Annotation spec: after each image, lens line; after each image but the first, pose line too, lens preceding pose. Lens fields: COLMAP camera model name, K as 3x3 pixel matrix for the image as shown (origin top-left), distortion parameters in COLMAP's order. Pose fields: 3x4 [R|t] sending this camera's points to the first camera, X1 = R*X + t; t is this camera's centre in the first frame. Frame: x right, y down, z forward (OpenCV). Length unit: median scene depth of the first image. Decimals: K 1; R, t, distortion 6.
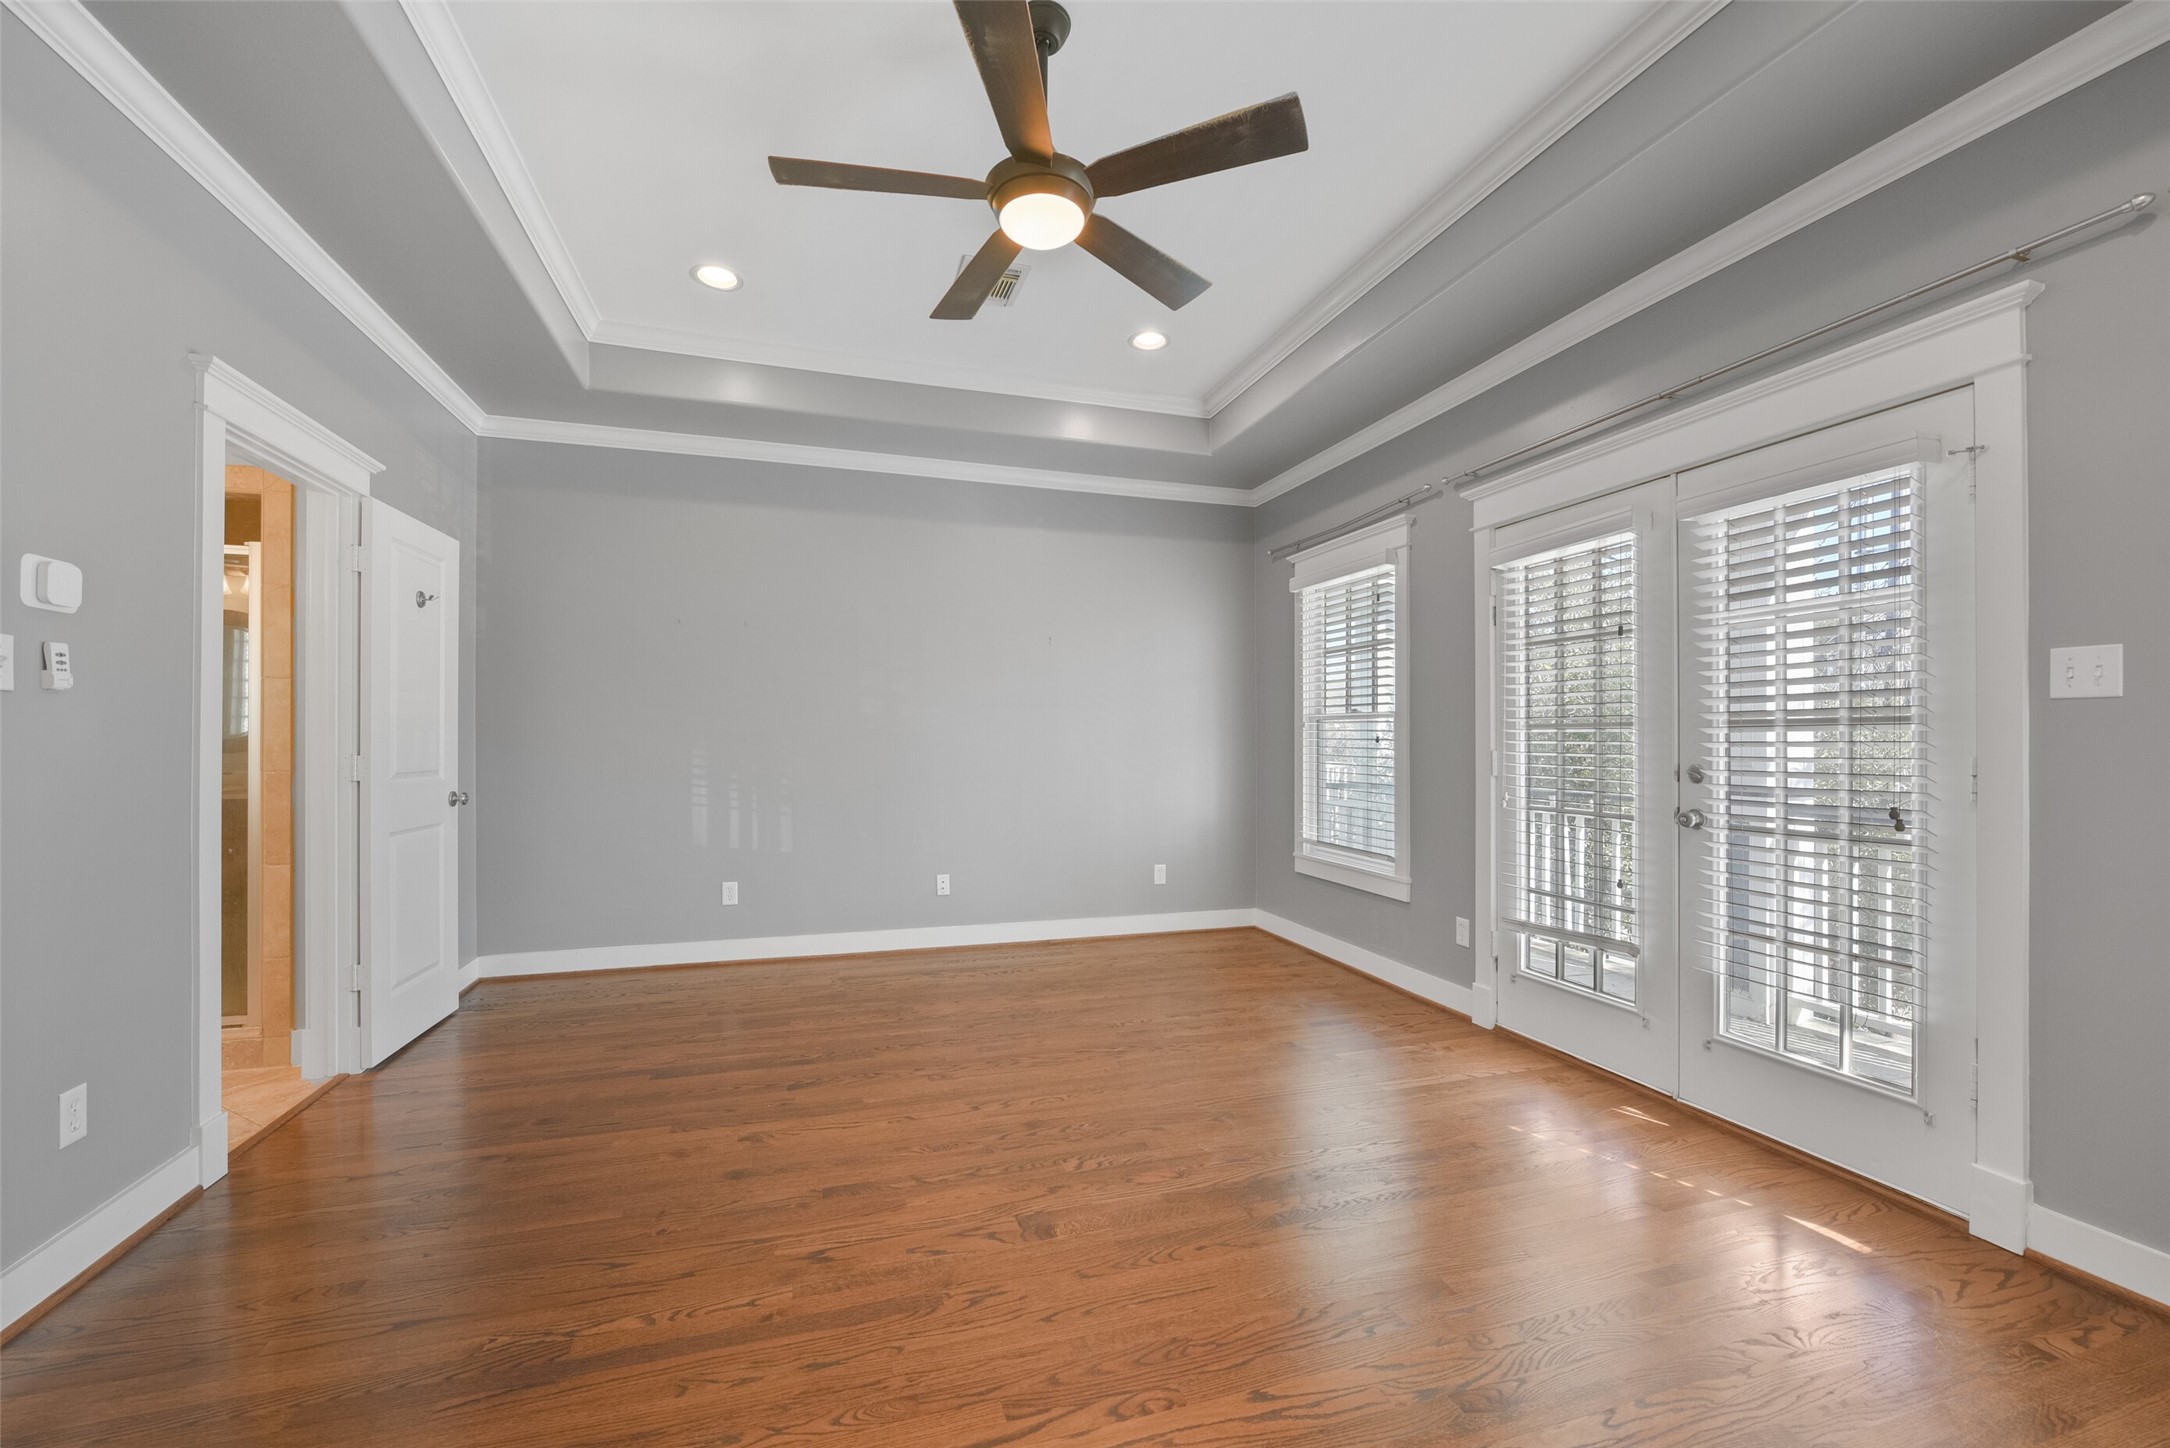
lens RADIAL K [[863.3, 0, 1085.9], [0, 863.3, 739.4], [0, 0, 1]] dist [-0.009415, -0.000115]
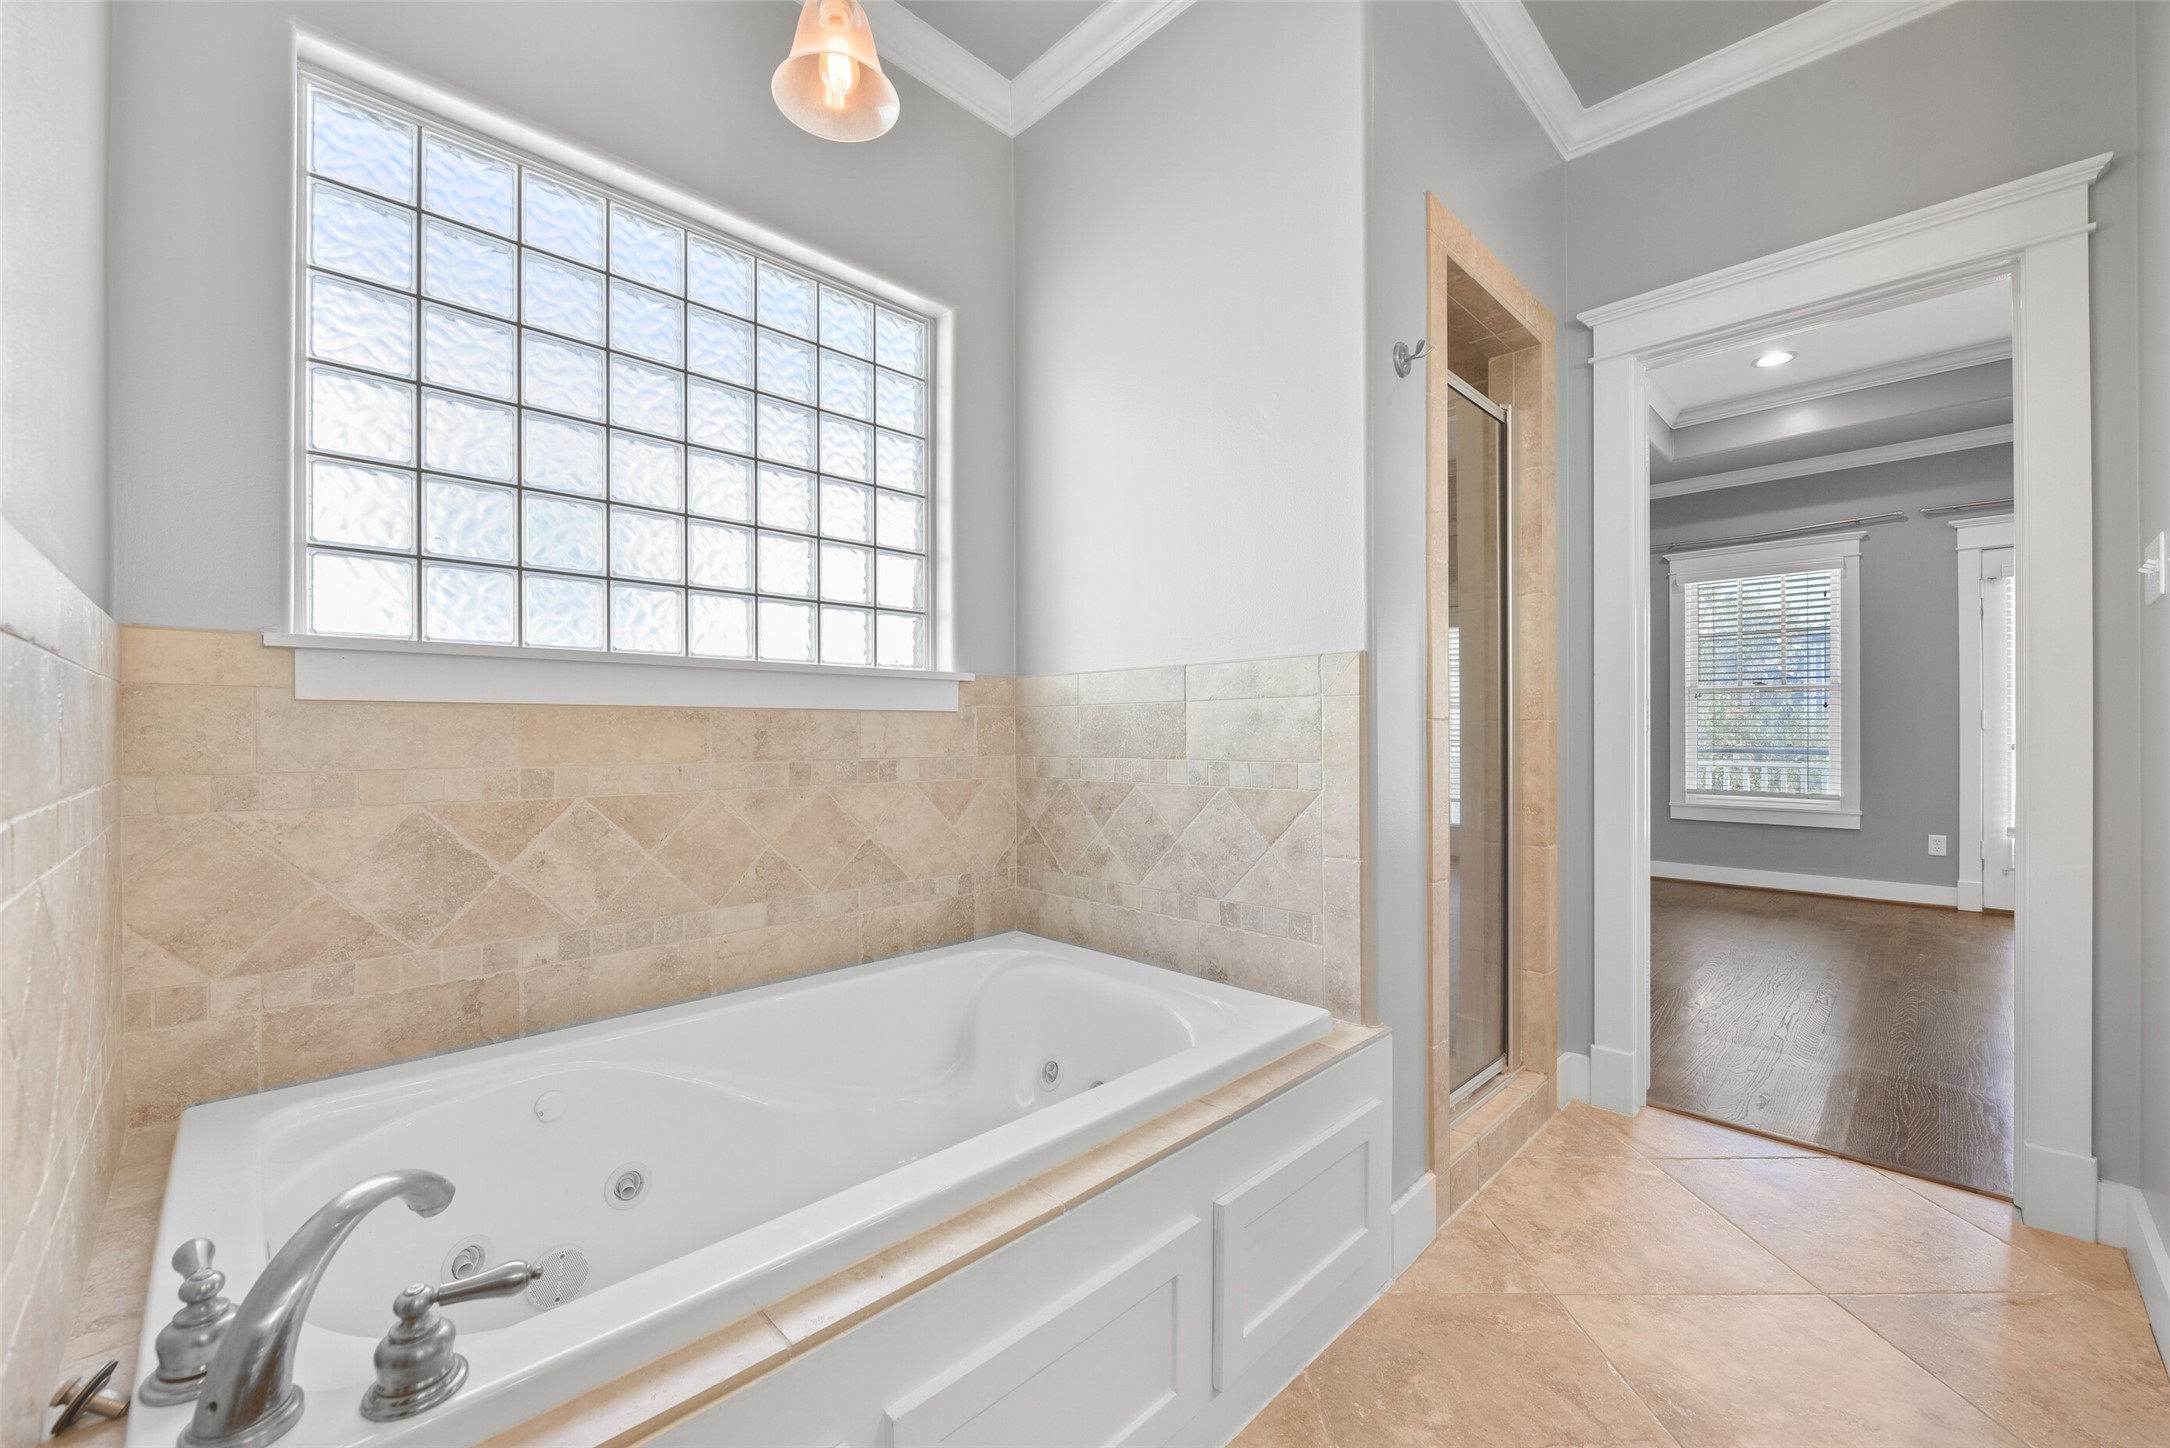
lens RADIAL K [[863.3, 0, 1073.0], [0, 863.3, 737.2], [0, 0, 1]] dist [-0.009415, -0.000115]
pose [[0.889374, -0.018096, 0.456822, -1.815173], [0.011643, 0.999789, 0.016938, 0.018789], [-0.457032, -0.009745, 0.889397, 0.555103]]
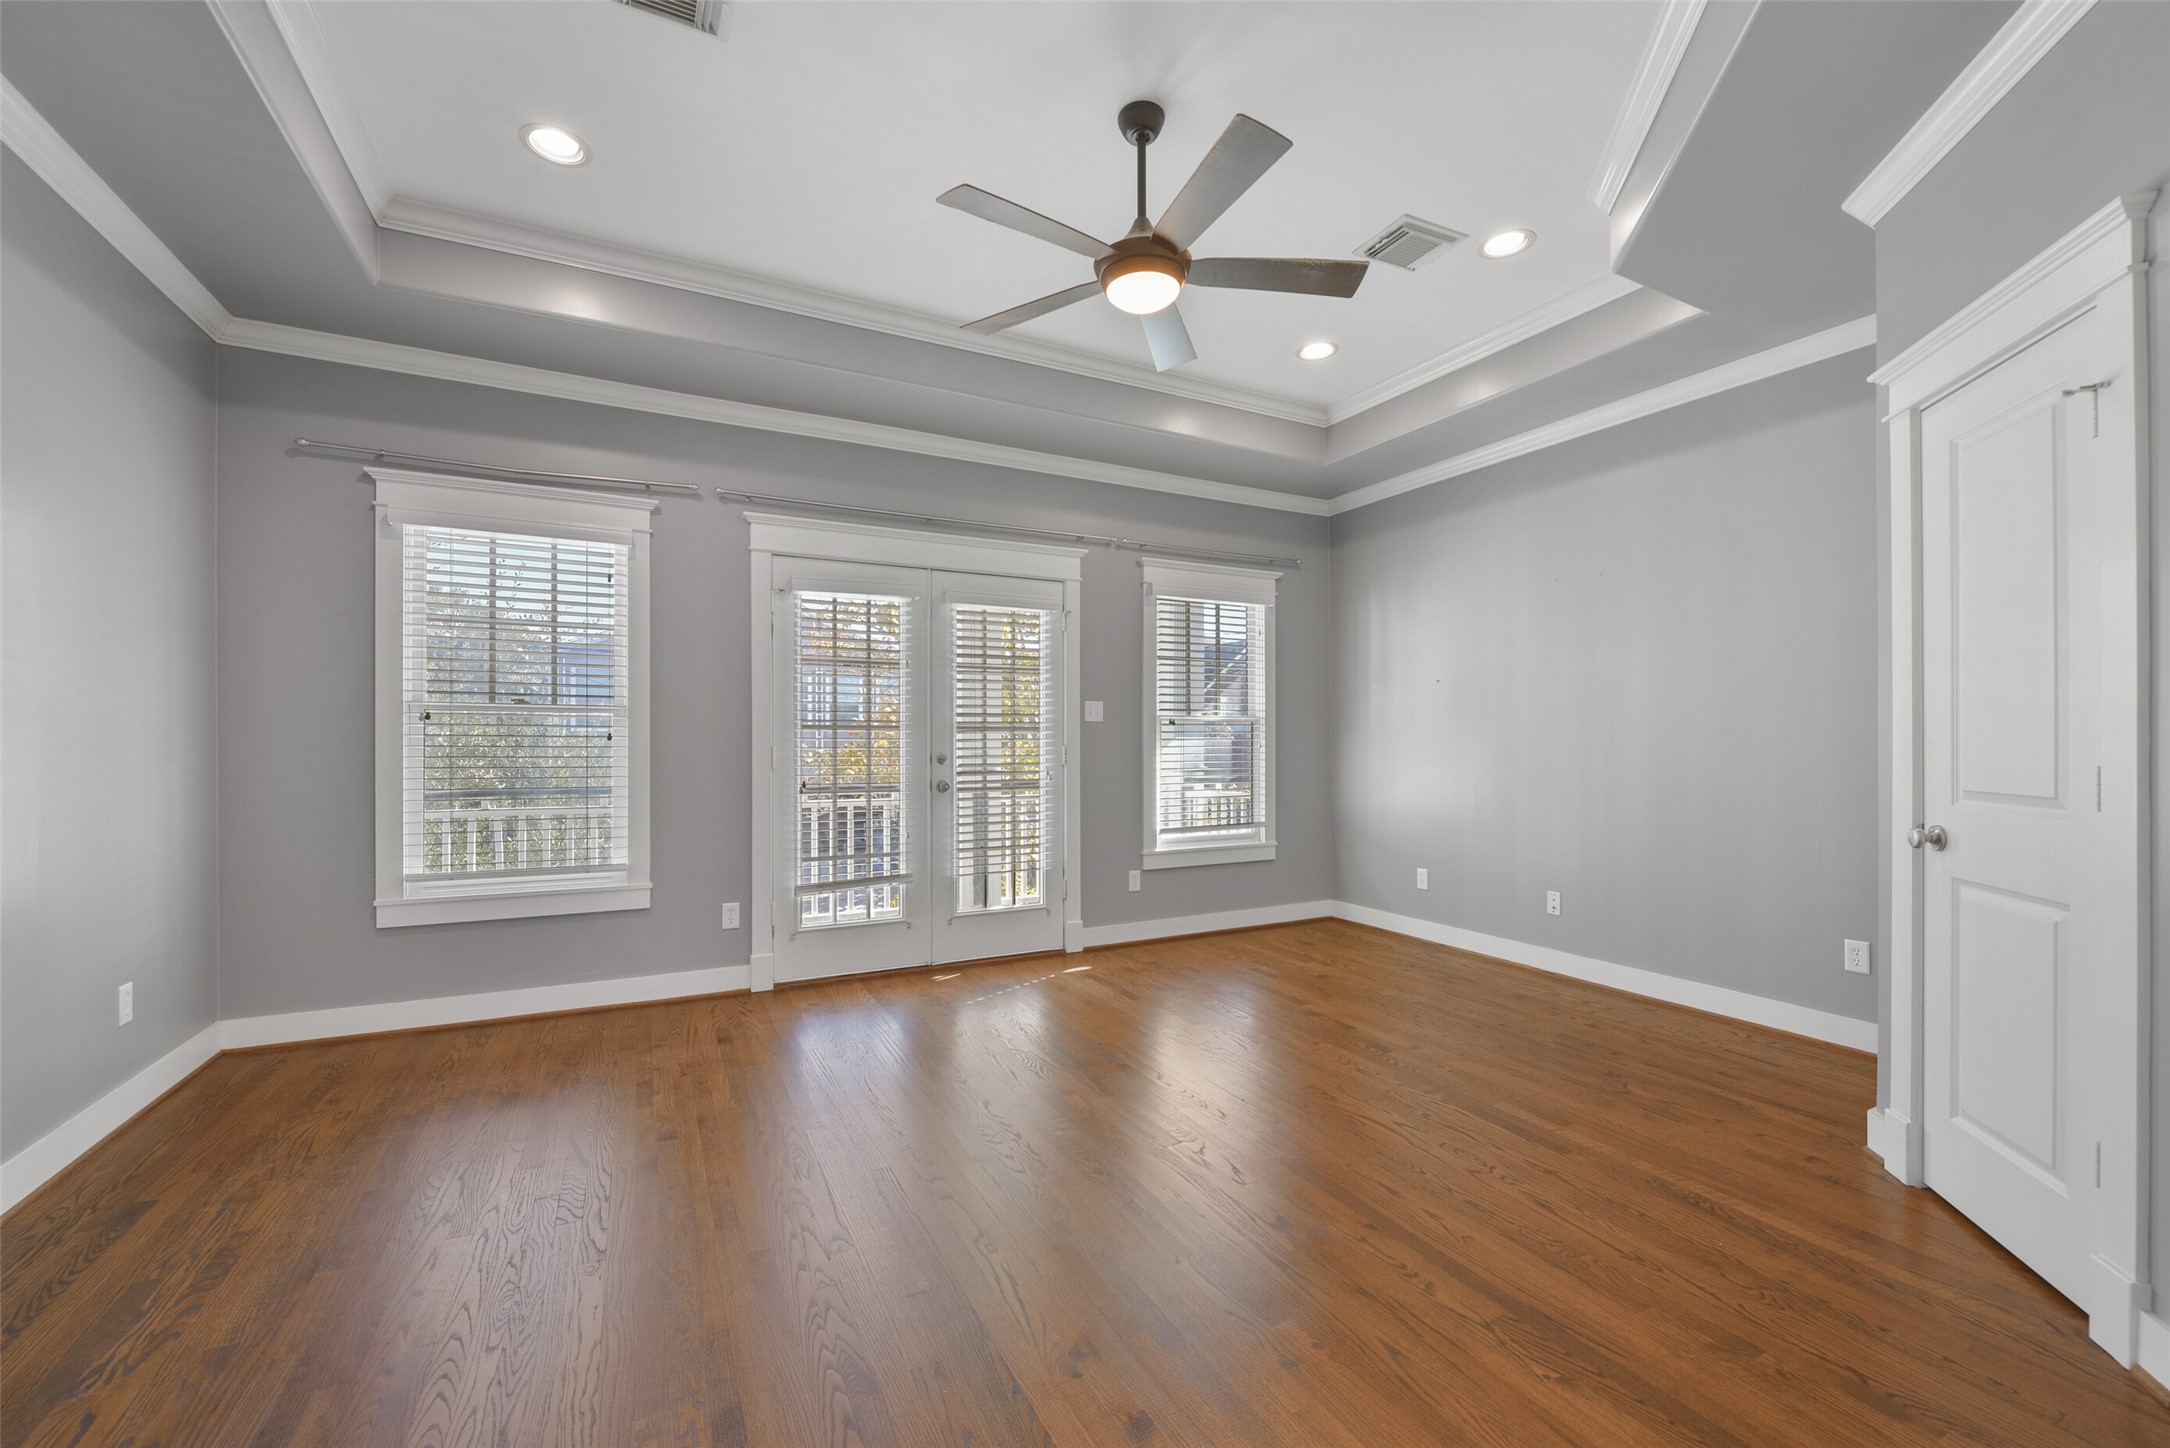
lens RADIAL K [[863.3, 0, 1072.1], [0, 863.3, 735.0], [0, 0, 1]] dist [-0.009415, -0.000115]
pose [[-0.160264, 0.005247, 0.987060, -0.907964], [-0.001144, 0.999984, -0.005501, 0.003870], [-0.987074, -0.002011, -0.160255, 0.982167]]
